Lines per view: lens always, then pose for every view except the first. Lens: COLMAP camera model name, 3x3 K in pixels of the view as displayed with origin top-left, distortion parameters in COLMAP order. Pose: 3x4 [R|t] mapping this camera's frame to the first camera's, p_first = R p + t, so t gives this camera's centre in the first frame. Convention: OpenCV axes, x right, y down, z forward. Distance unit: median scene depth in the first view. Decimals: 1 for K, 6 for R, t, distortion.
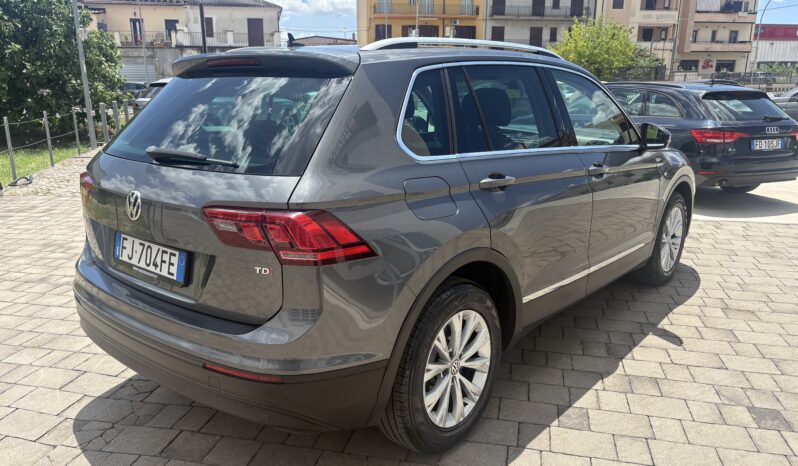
lens RADIAL K [[575.4, 0, 399.0], [0, 575.4, 233.0], [0, 0, 1]] dist [0.026480, -0.004678]
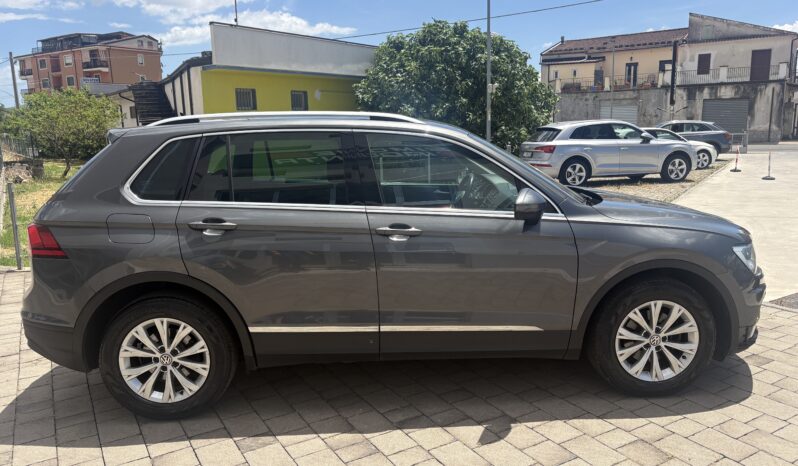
lens RADIAL K [[575.4, 0, 399.0], [0, 575.4, 233.0], [0, 0, 1]] dist [0.026480, -0.004678]
pose [[0.719387, 0.113392, -0.685292, 1.258947], [-0.158649, 0.987330, -0.003174, -0.125831], [0.676249, 0.111004, 0.728262, 0.334024]]
